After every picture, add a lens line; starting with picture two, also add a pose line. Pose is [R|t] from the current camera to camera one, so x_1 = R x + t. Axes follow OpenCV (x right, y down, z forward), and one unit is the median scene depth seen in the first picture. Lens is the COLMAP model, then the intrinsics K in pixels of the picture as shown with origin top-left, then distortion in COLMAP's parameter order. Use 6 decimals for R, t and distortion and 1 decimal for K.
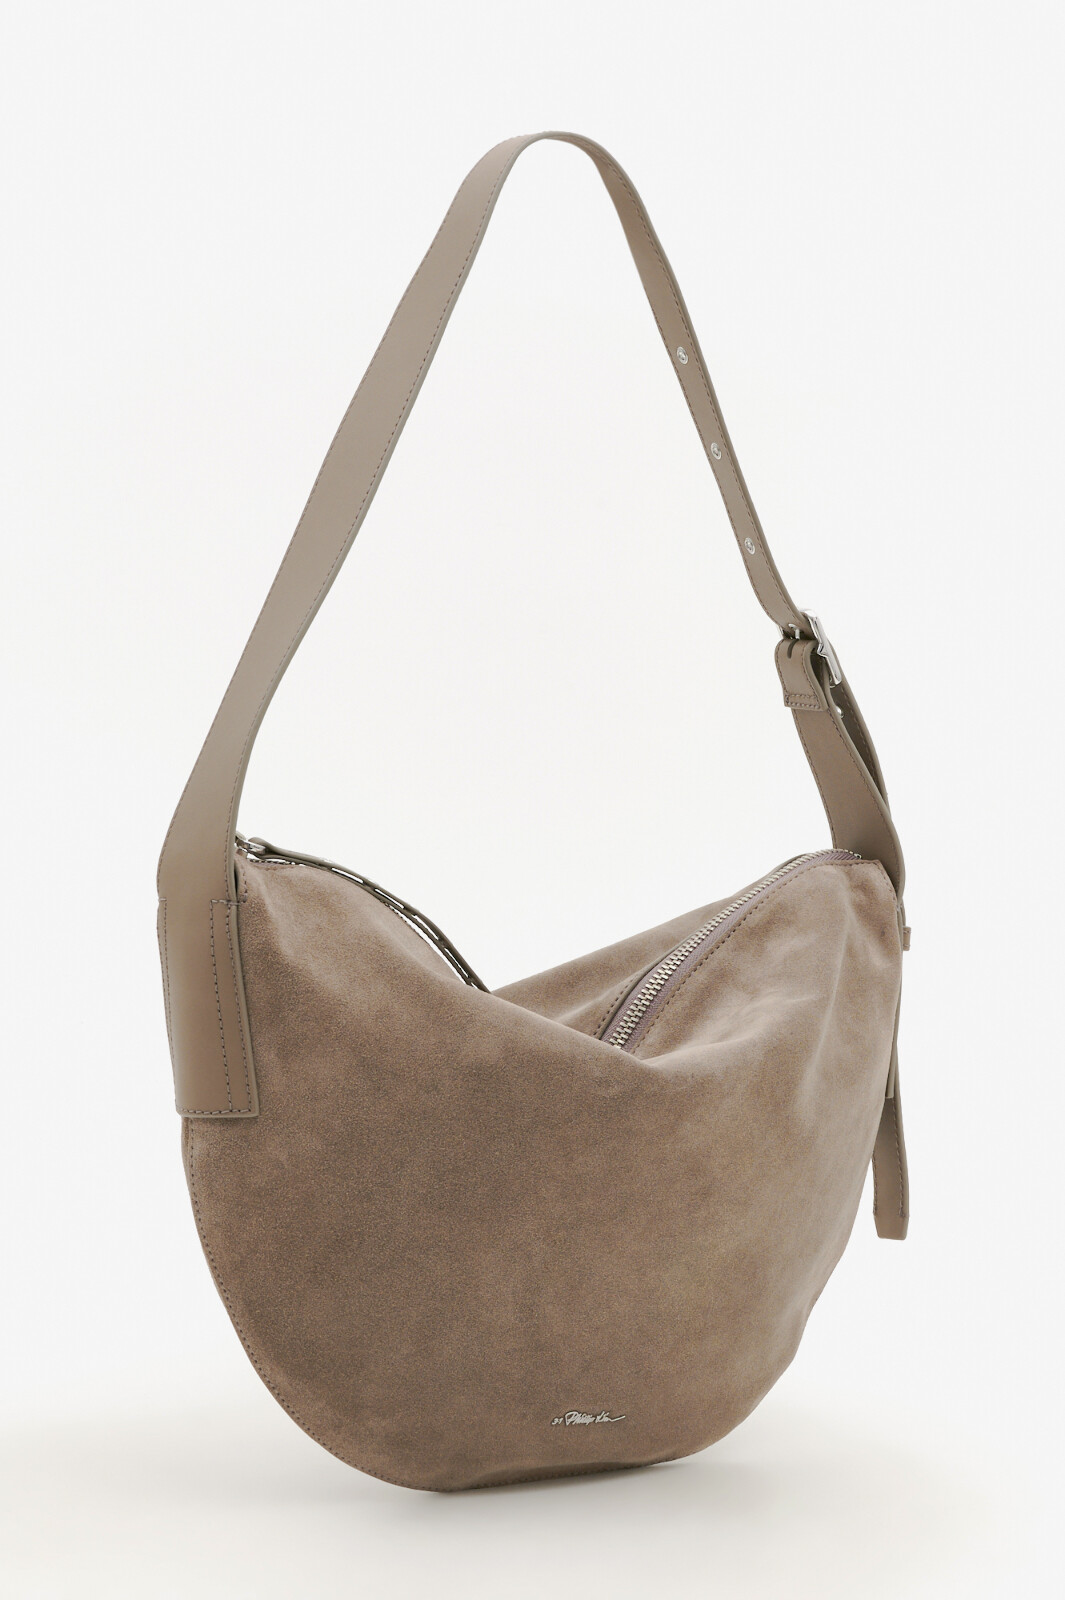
lens RADIAL K [[3879.9, 0, 531.9], [0, 3879.9, 800.7], [0, 0, 1]] dist [-0.108705, 0.000000]
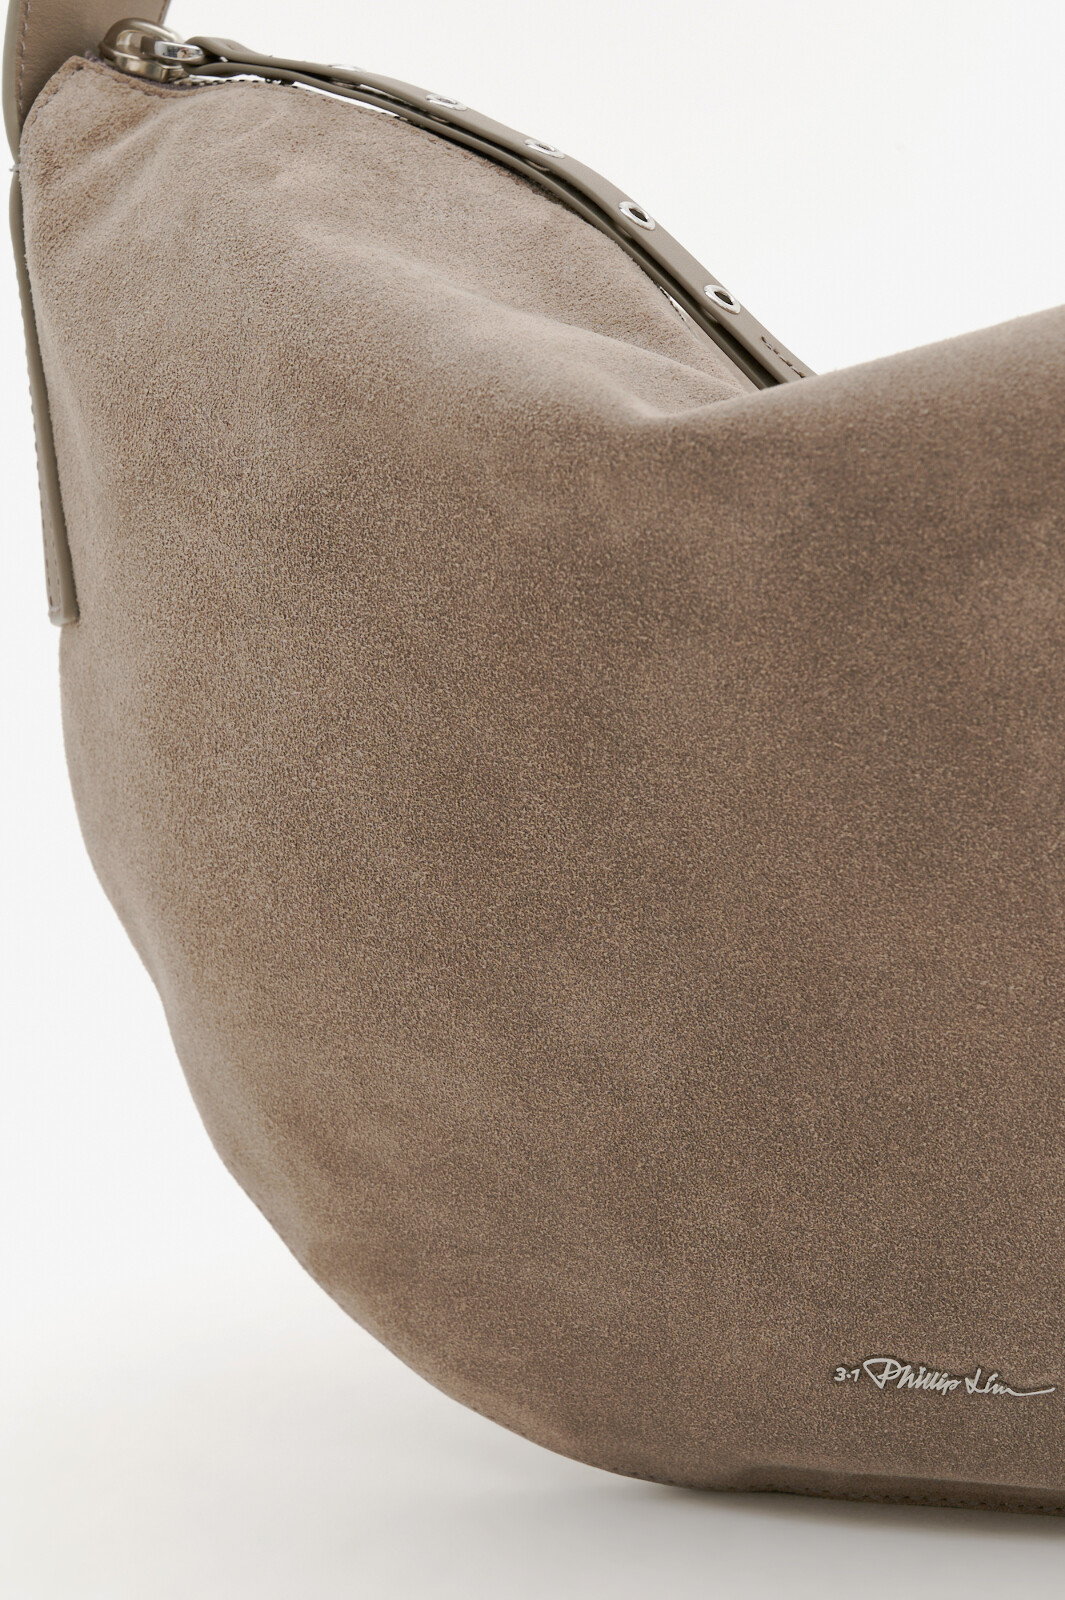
lens RADIAL K [[3879.9, 0, 531.9], [0, 3879.9, 797.8], [0, 0, 1]] dist [-0.108705, 0.000000]
pose [[0.526494, 0.028199, -0.849711, 0.340883], [0.050015, 0.996691, 0.064067, 0.073186], [0.848706, -0.076229, 0.523342, 0.776411]]
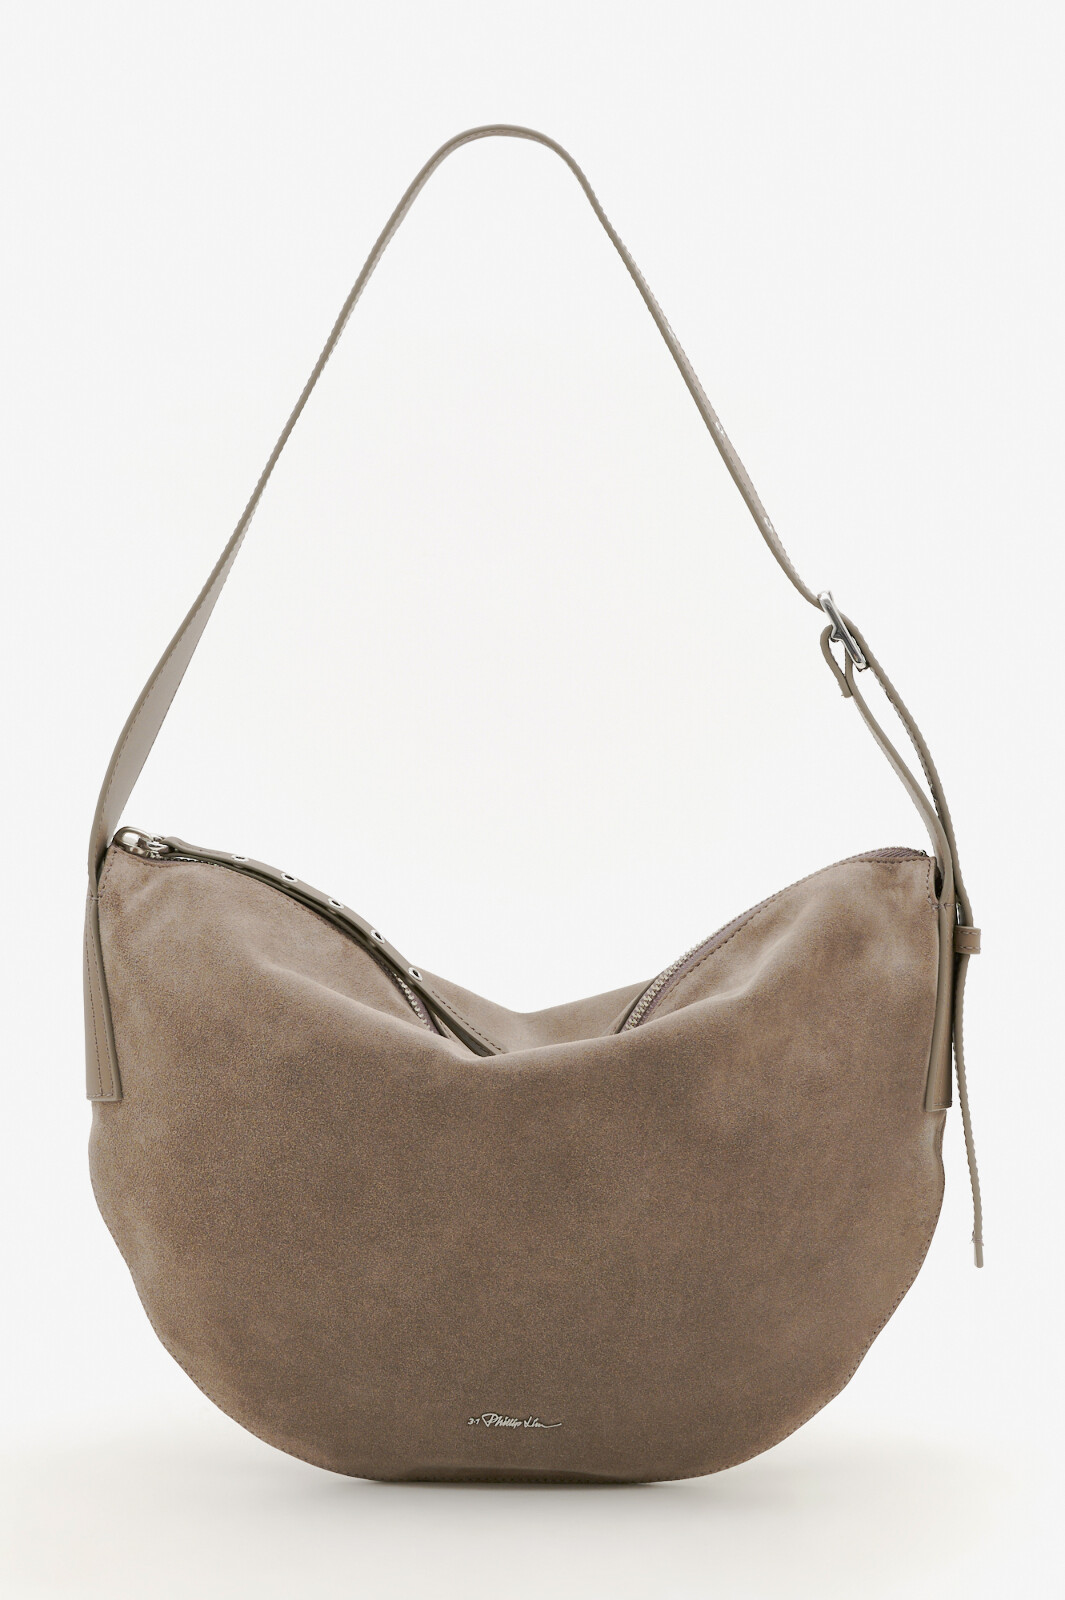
lens RADIAL K [[3879.9, 0, 533.9], [0, 3879.9, 802.0], [0, 0, 1]] dist [-0.108705, 0.000000]
pose [[0.783136, -0.022982, -0.621426, 0.651792], [0.012154, 0.999692, -0.021654, 0.023457], [0.621732, 0.009405, 0.783174, 0.234483]]
